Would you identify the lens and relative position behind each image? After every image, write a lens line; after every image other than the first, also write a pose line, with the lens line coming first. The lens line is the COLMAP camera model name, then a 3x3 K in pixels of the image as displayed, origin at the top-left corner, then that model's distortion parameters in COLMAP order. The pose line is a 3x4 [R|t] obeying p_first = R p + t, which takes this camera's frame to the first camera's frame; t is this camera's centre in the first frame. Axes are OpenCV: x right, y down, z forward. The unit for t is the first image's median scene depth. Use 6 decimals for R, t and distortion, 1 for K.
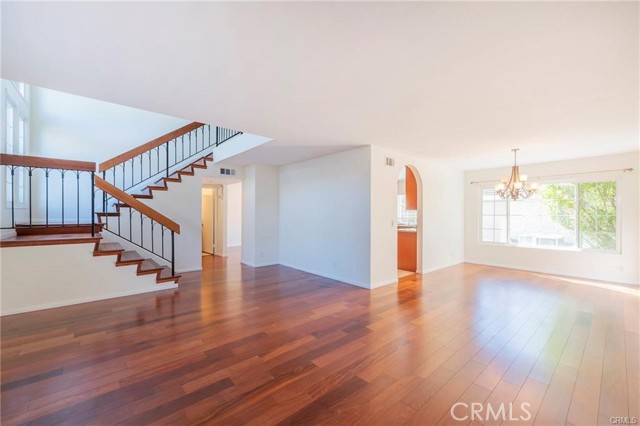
lens RADIAL K [[259.3, 0, 318.4], [0, 259.3, 213.9], [0, 0, 1]] dist [-0.002113, 0.000027]
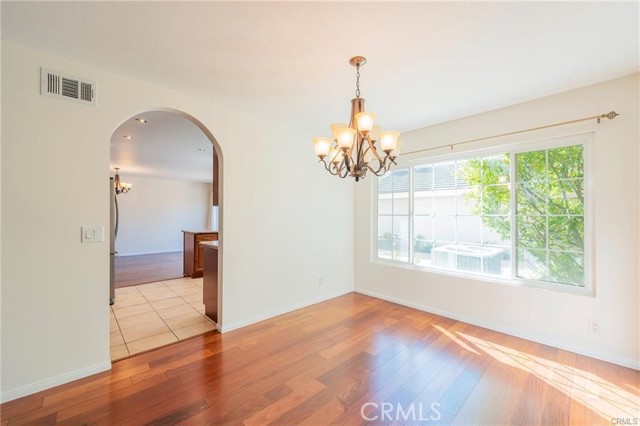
lens RADIAL K [[259.3, 0, 320.9], [0, 259.3, 213.2], [0, 0, 1]] dist [-0.002113, 0.000027]
pose [[0.998344, -0.002485, 0.057465, 0.585153], [0.002825, 0.999979, -0.005842, 0.004023], [-0.057449, 0.005994, 0.998330, 0.504102]]
